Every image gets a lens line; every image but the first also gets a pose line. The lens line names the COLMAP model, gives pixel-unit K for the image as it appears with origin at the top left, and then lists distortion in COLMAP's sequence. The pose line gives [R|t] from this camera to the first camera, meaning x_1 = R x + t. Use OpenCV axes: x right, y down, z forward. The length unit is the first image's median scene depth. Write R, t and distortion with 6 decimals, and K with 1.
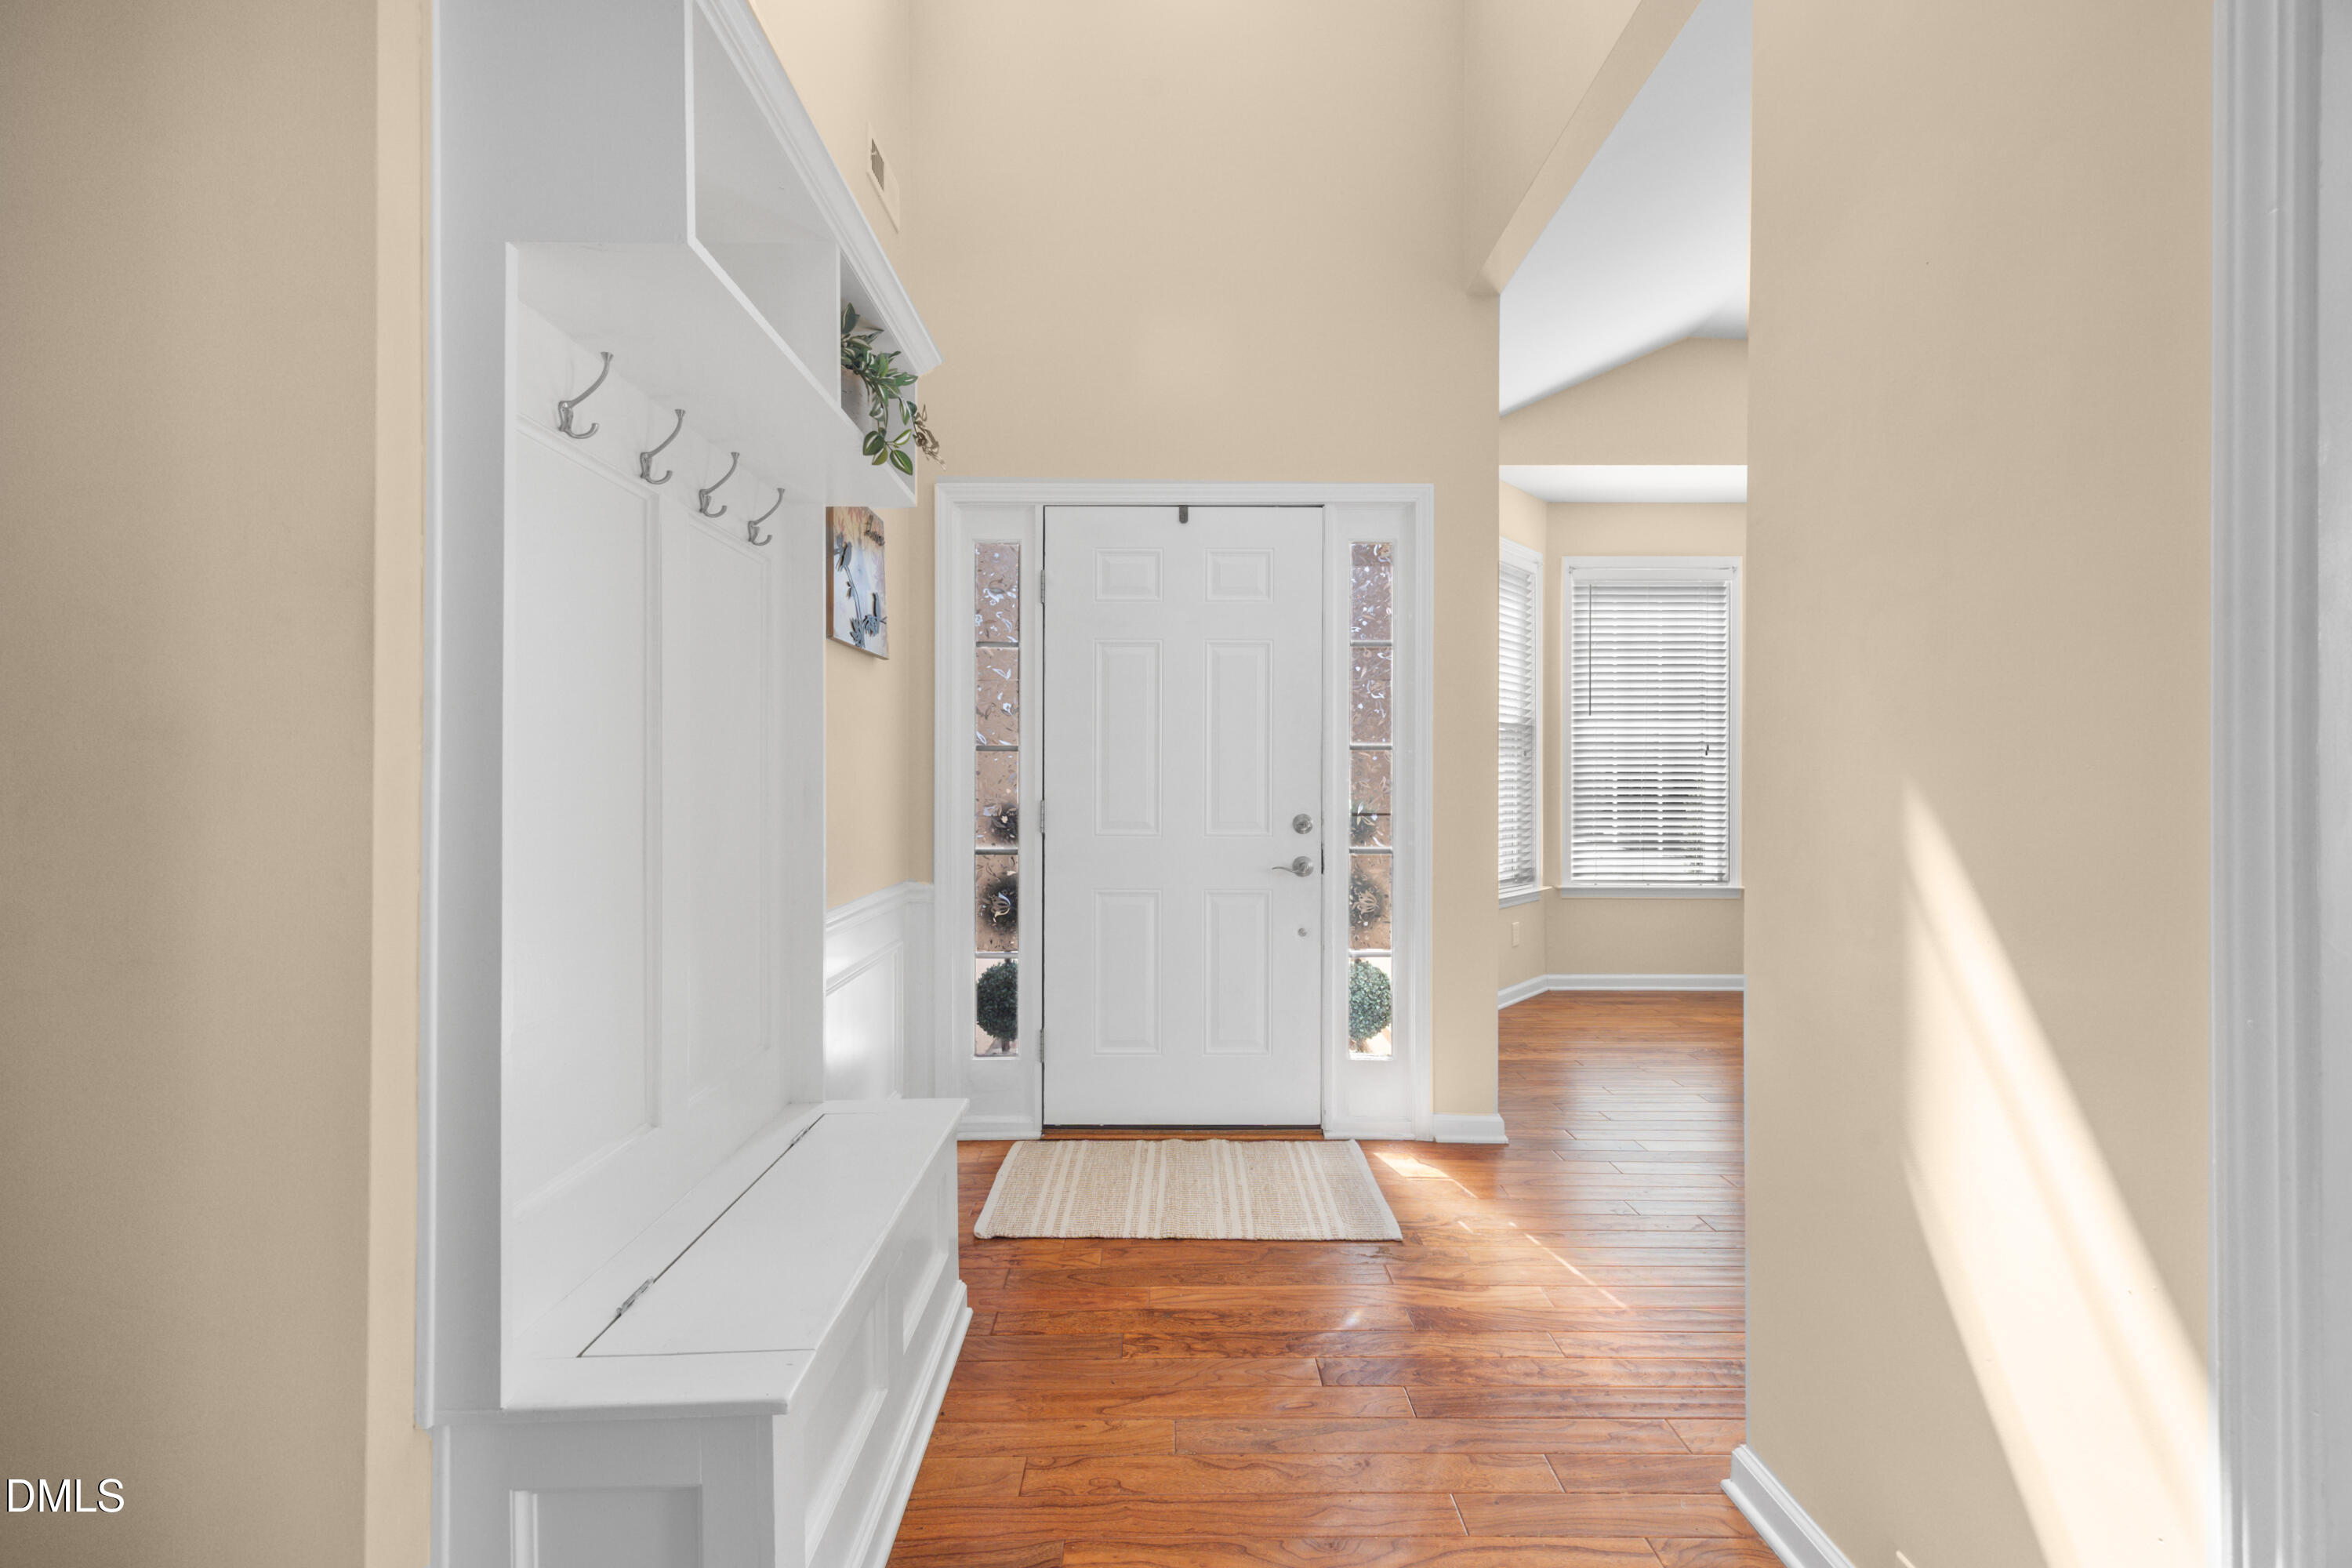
lens RADIAL K [[913.0, 0, 1175.5], [0, 913.0, 784.4], [0, 0, 1]] dist [0.000231, 0.000081]
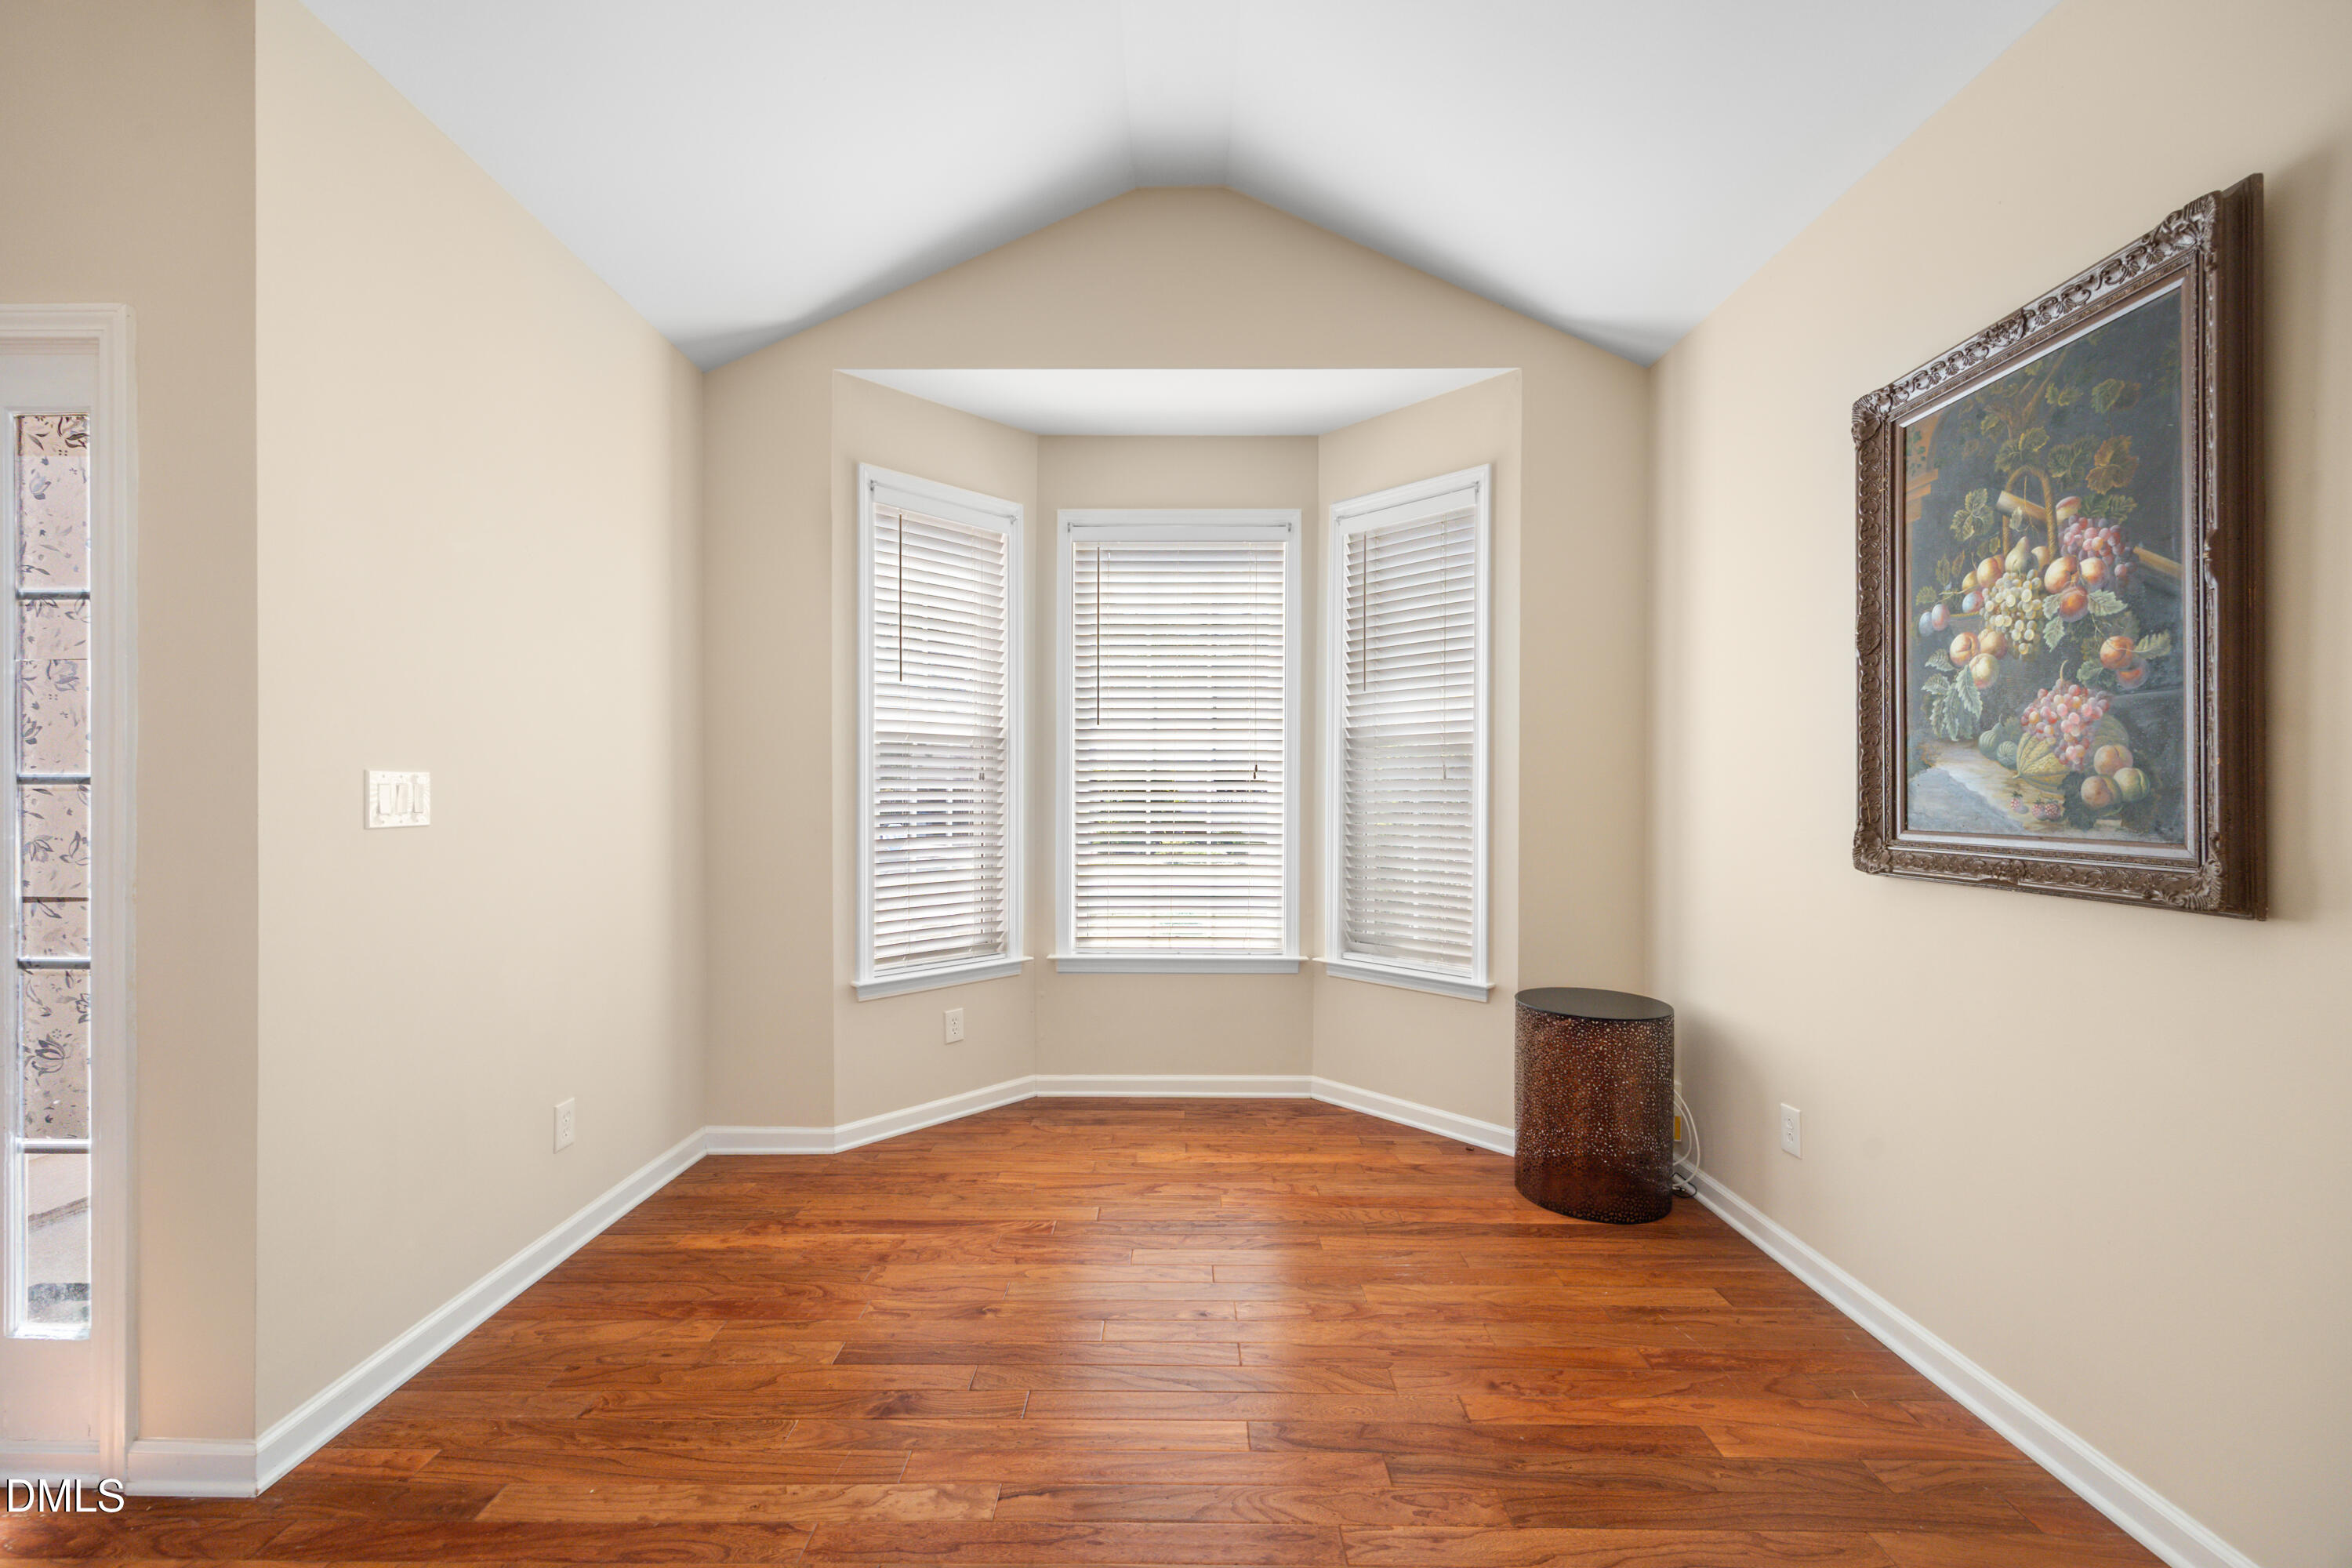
lens RADIAL K [[913.0, 0, 1182.4], [0, 913.0, 791.2], [0, 0, 1]] dist [0.000231, 0.000081]
pose [[0.999857, -0.000393, -0.016912, 0.536007], [0.000307, 0.999987, -0.005132, -0.017501], [0.016914, 0.005126, 0.999844, 0.262575]]
